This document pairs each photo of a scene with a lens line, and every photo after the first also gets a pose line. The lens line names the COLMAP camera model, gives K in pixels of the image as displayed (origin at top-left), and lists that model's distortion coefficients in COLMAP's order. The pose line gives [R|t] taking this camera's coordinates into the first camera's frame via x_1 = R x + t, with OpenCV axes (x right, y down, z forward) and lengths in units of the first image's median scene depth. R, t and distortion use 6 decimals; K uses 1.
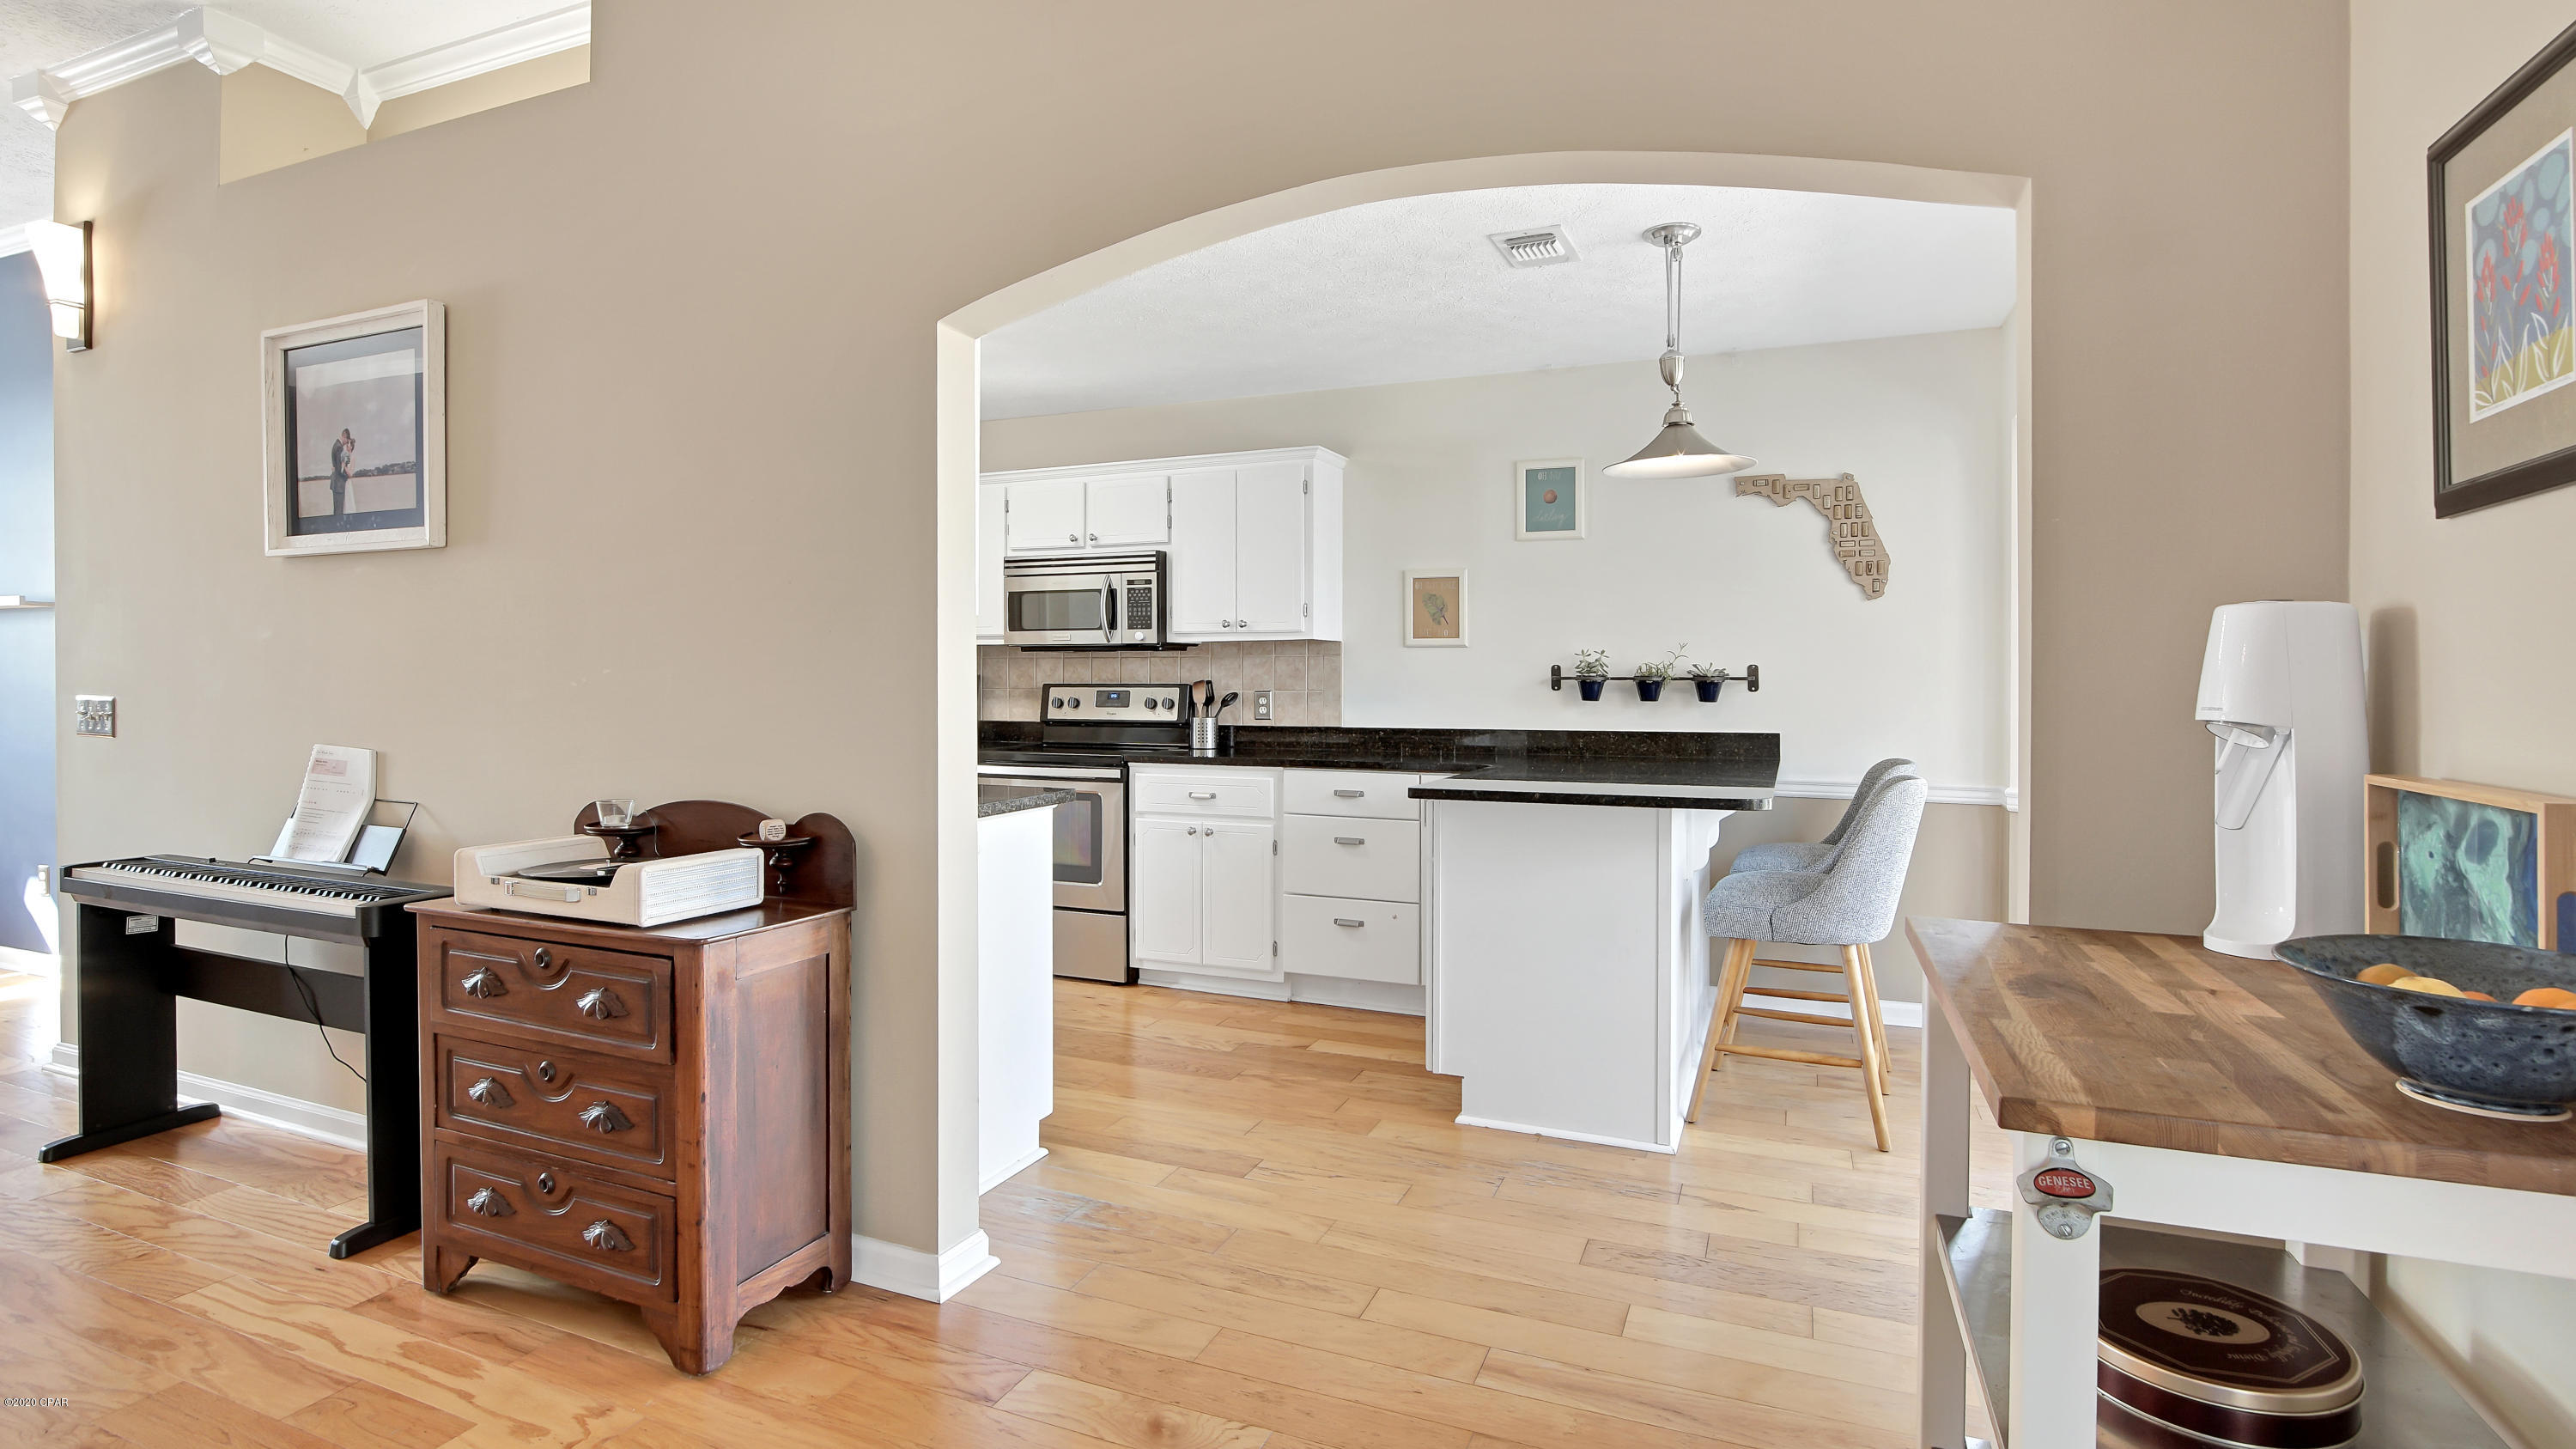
lens RADIAL K [[1195.0, 0, 1288.0], [0, 1195.0, 724.5], [0, 0, 1]] dist [-0.004797, -0.000186]
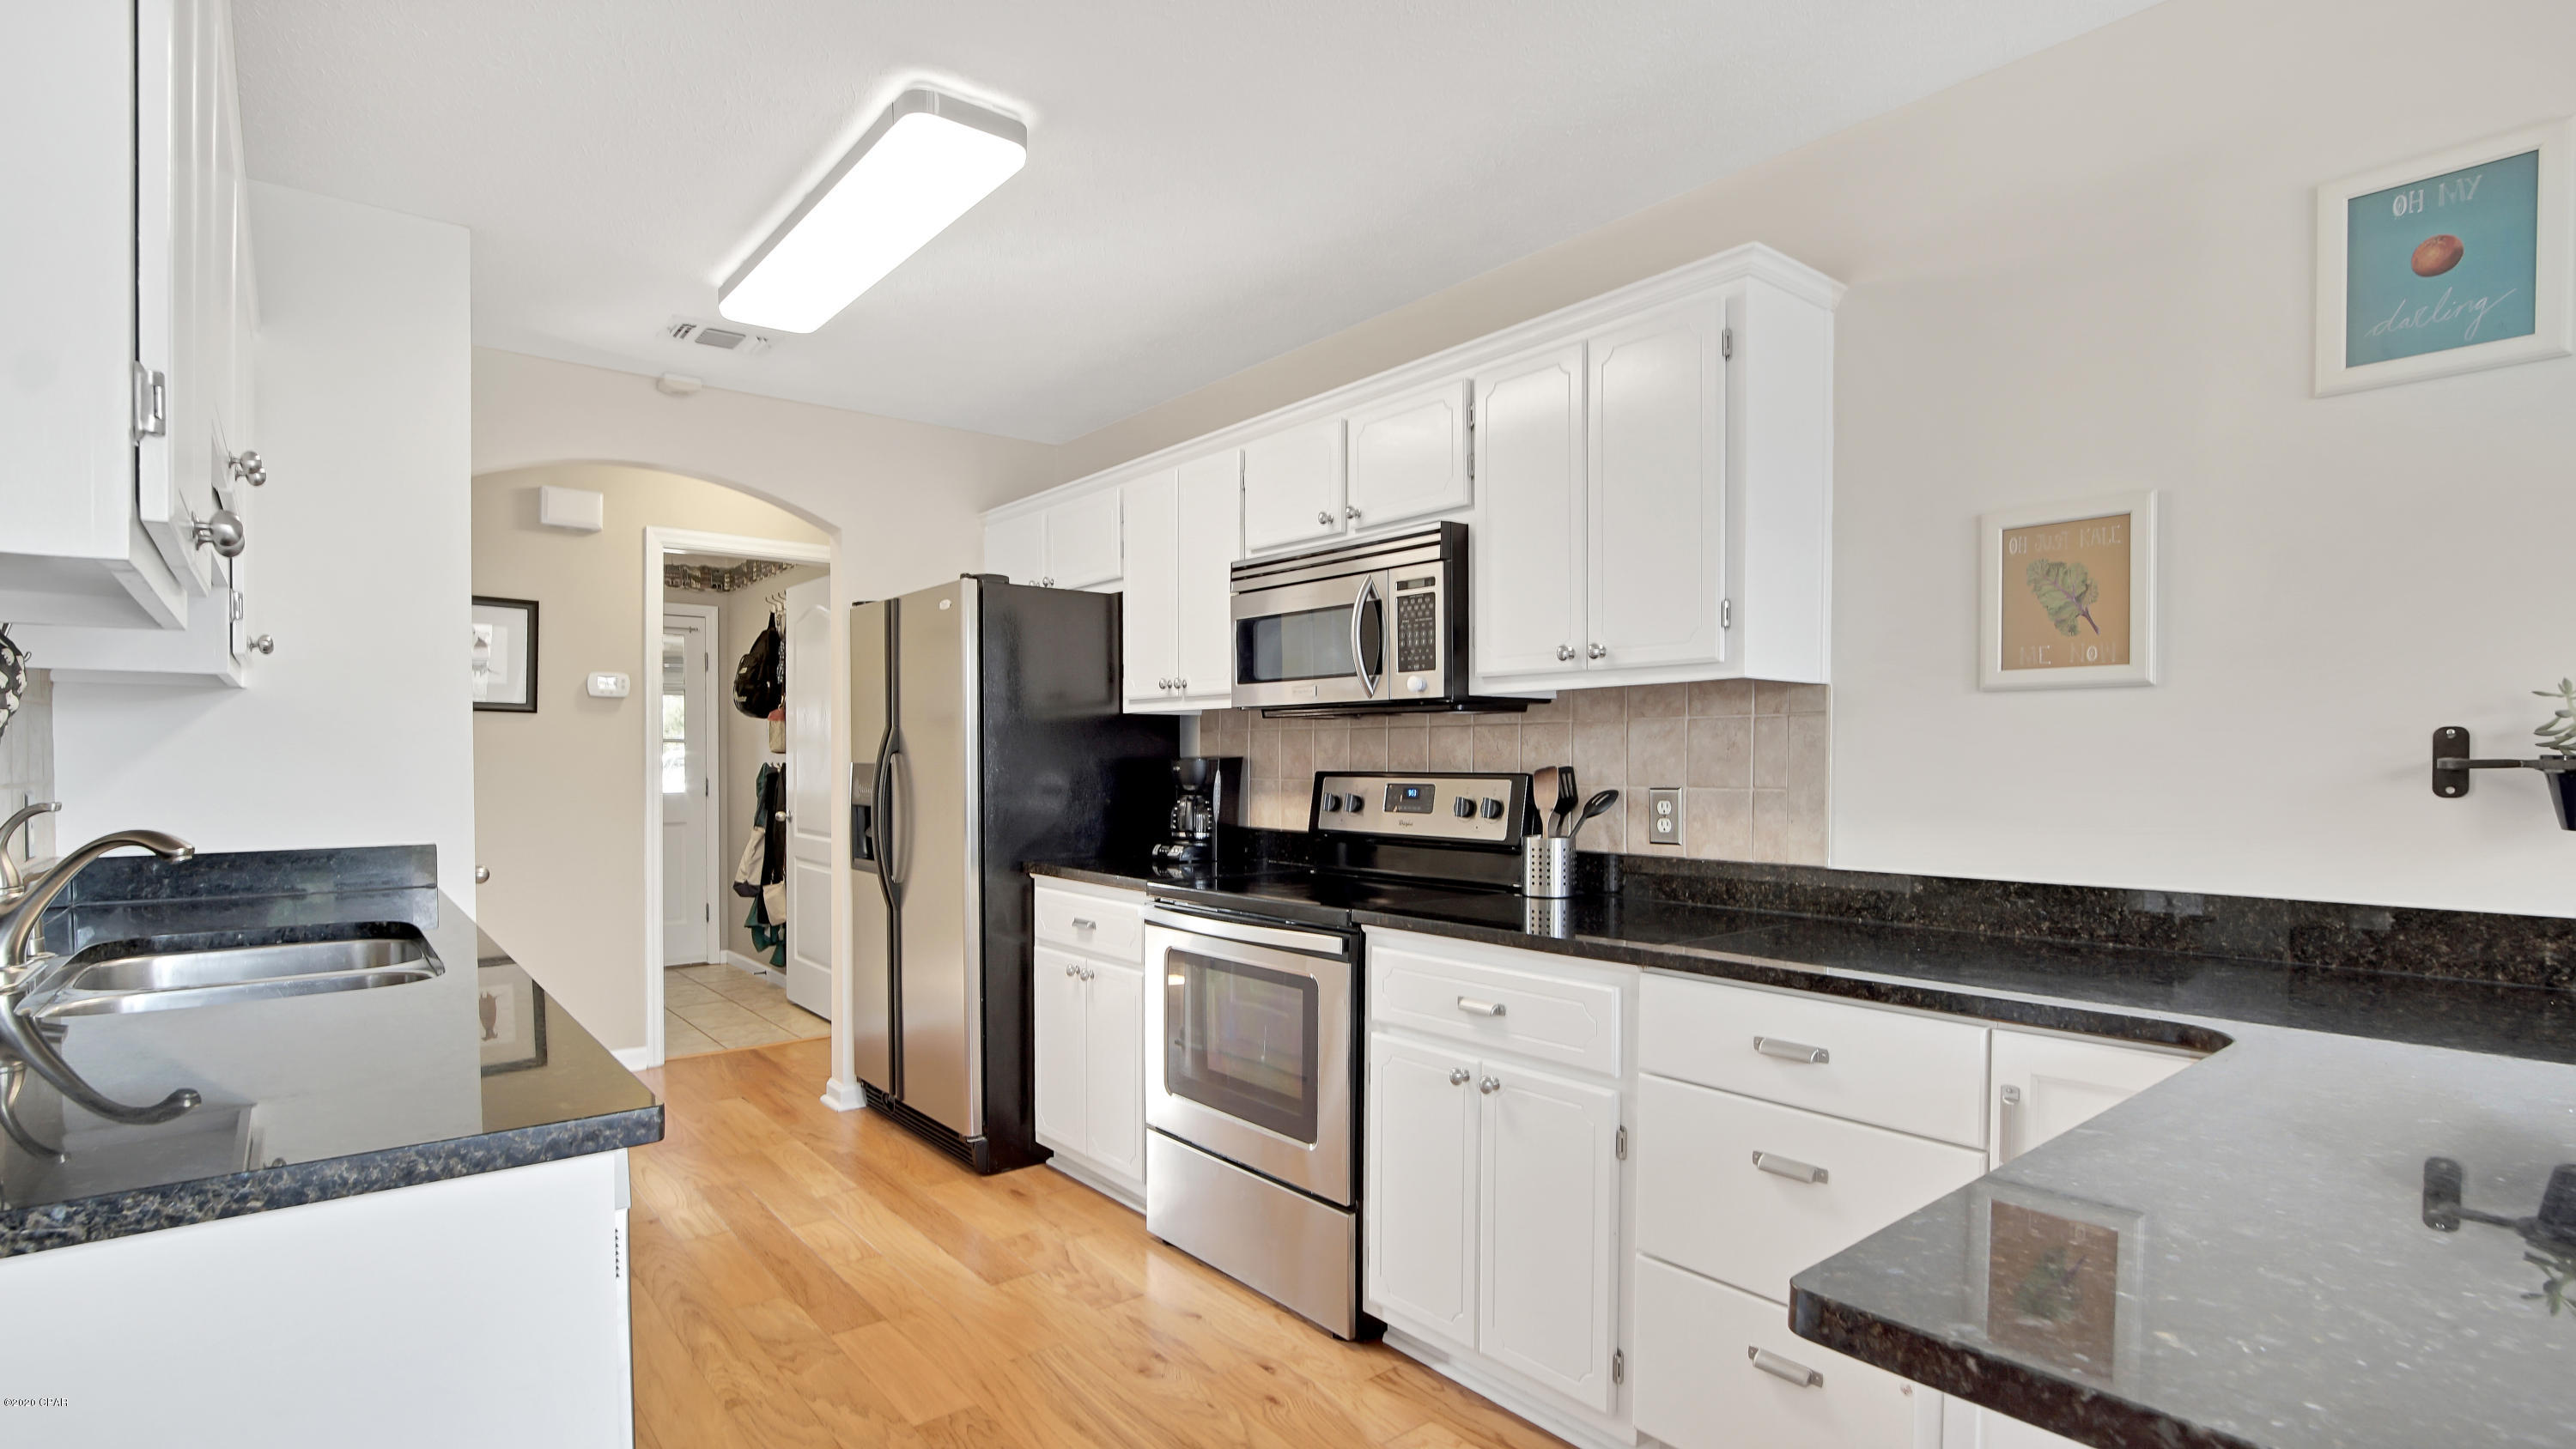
lens RADIAL K [[1226.8, 0, 1285.3], [0, 1226.8, 794.3], [0, 0, 1]] dist [-0.001772, -0.000156]
pose [[0.882445, 0.012587, -0.470248, 0.083309], [-0.017331, 0.999833, -0.005759, -0.019954], [0.470097, 0.013232, 0.882516, 0.479841]]
